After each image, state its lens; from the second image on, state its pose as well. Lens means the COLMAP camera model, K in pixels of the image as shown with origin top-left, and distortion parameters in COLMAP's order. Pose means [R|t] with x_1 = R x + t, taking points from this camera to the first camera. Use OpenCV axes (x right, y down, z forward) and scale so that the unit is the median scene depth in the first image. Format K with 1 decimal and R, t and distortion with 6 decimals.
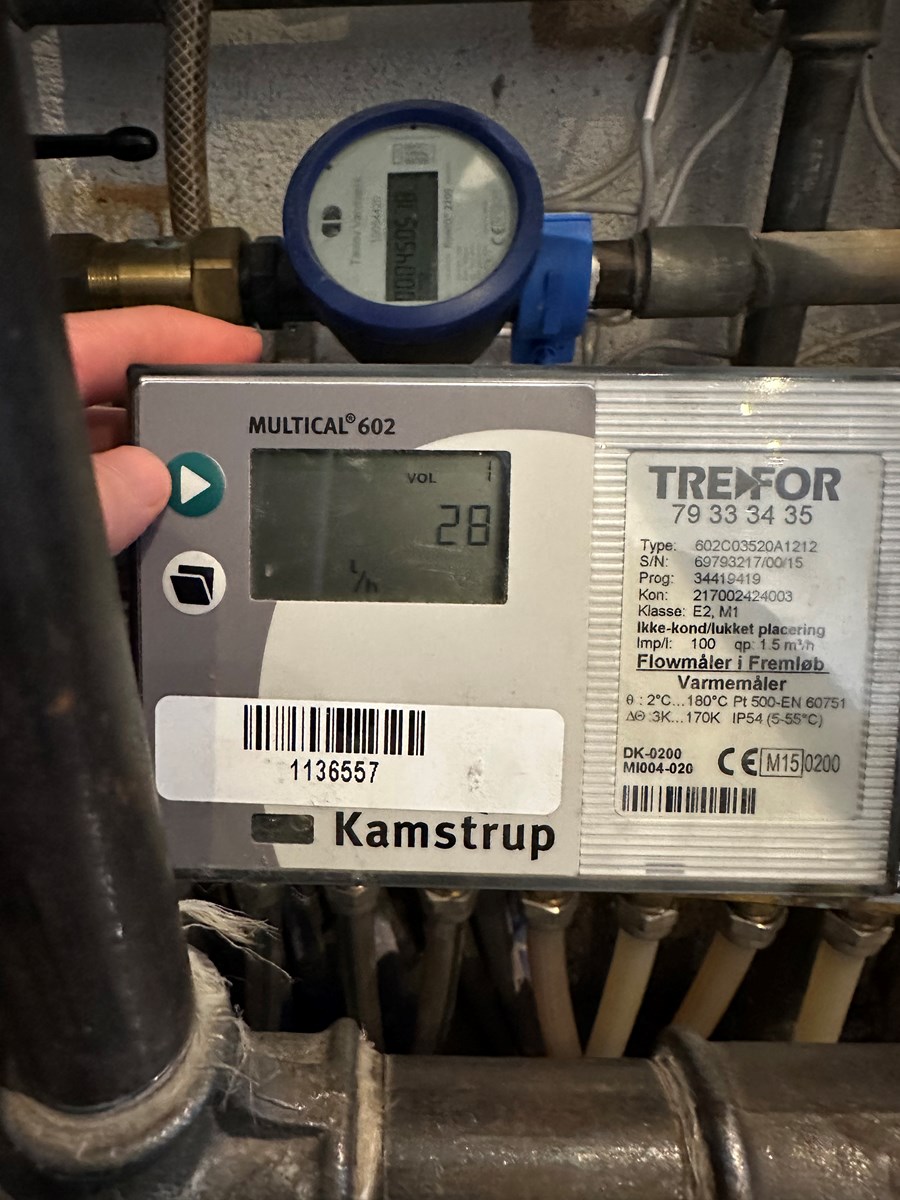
lens RADIAL K [[864.9, 0, 391.4], [0, 864.9, 591.5], [0, 0, 1]] dist [-0.023742, 0.005384]
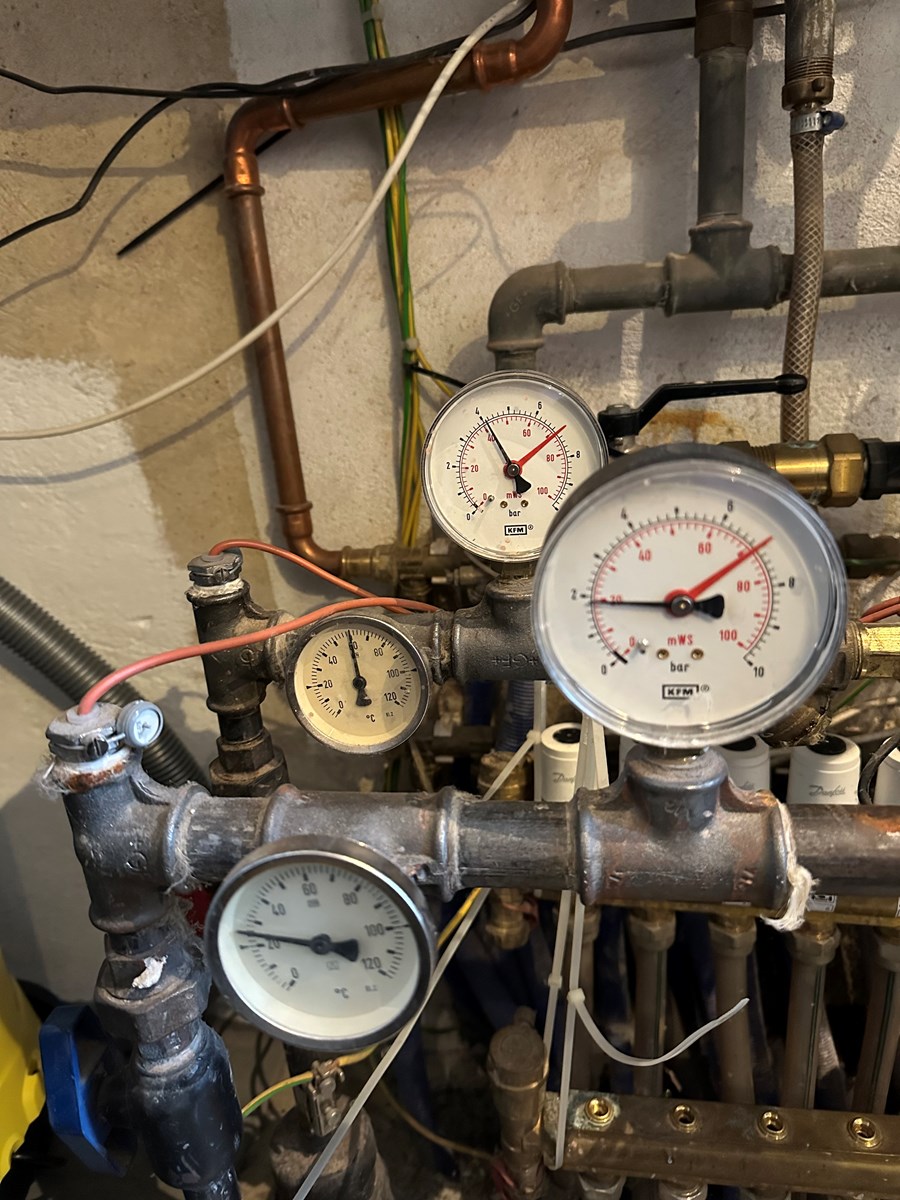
lens RADIAL K [[870.5, 0, 450.0], [0, 870.5, 600.0], [0, 0, 1]] dist [0.026895, -0.067115]
pose [[0.992053, -0.017457, -0.124606, -1.422236], [-0.010780, 0.974895, -0.222404, 0.413086], [0.125360, 0.221980, 0.966959, -0.990458]]
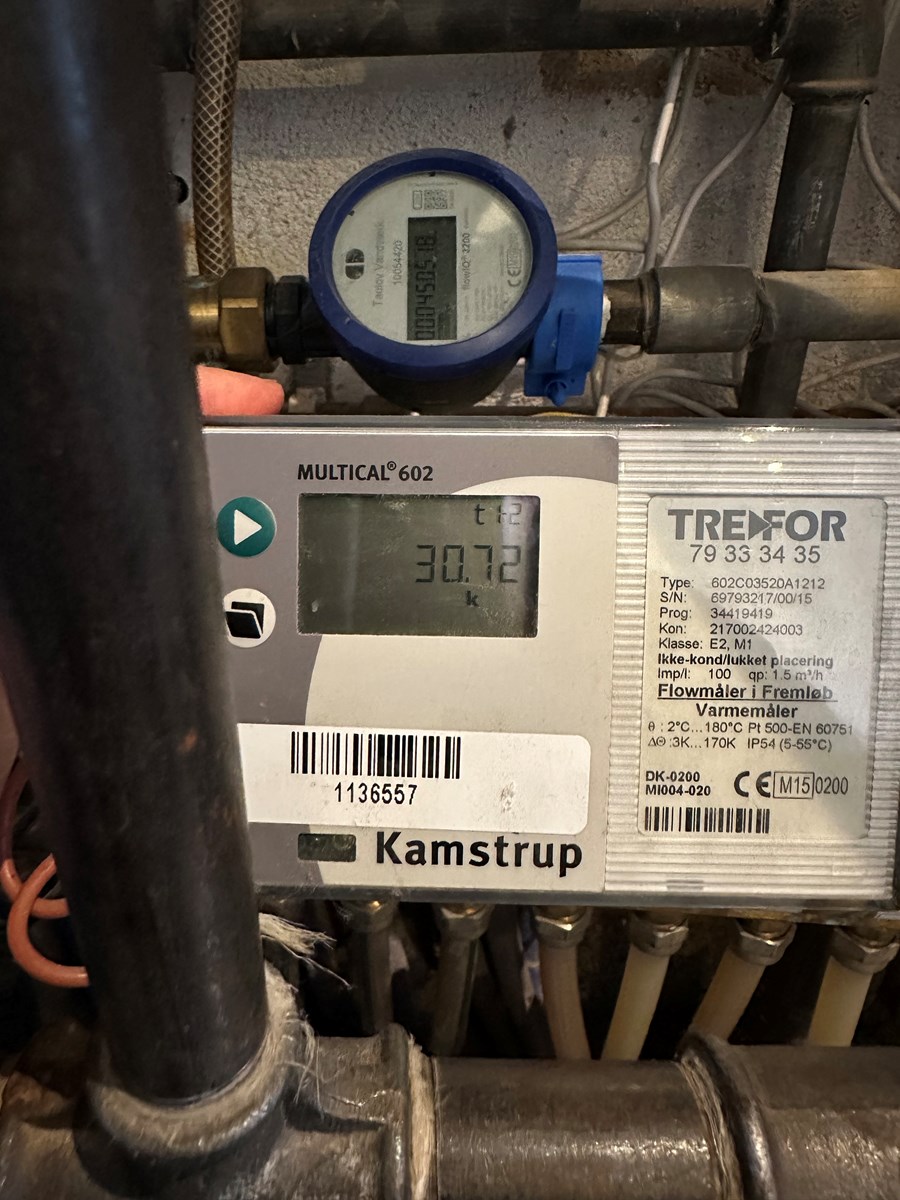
lens RADIAL K [[864.9, 0, 391.4], [0, 864.9, 591.5], [0, 0, 1]] dist [-0.023742, 0.005384]
pose [[0.999997, -0.001182, -0.001958, -0.044114], [0.001144, 0.999811, -0.019400, -0.021534], [0.001980, 0.019398, 0.999810, -0.074556]]
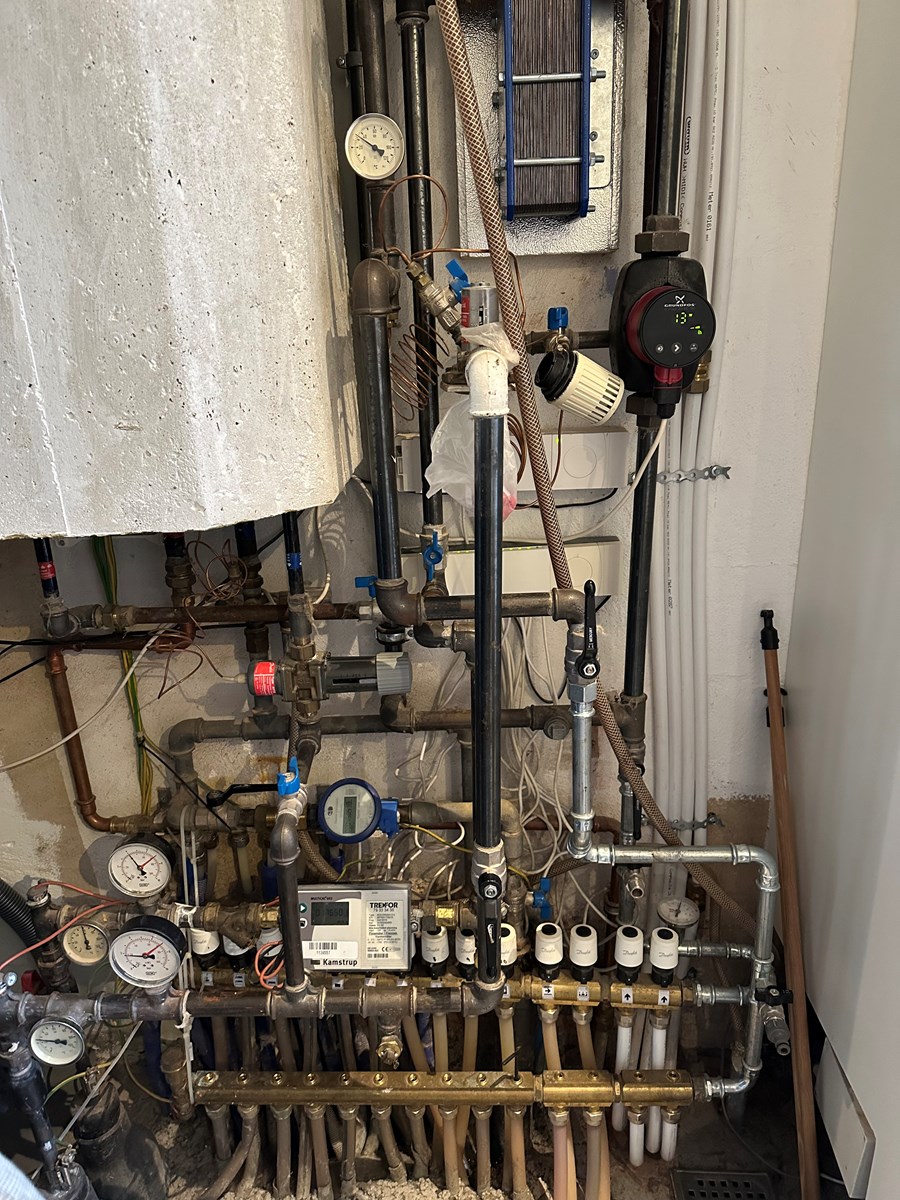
lens RADIAL K [[834.7, 0, 446.3], [0, 834.7, 609.4], [0, 0, 1]] dist [0.036286, -0.051471]
pose [[0.999619, -0.021438, 0.017390, 0.813174], [0.024625, 0.977210, -0.210842, -0.972892], [-0.012473, 0.211190, 0.977365, -5.787956]]
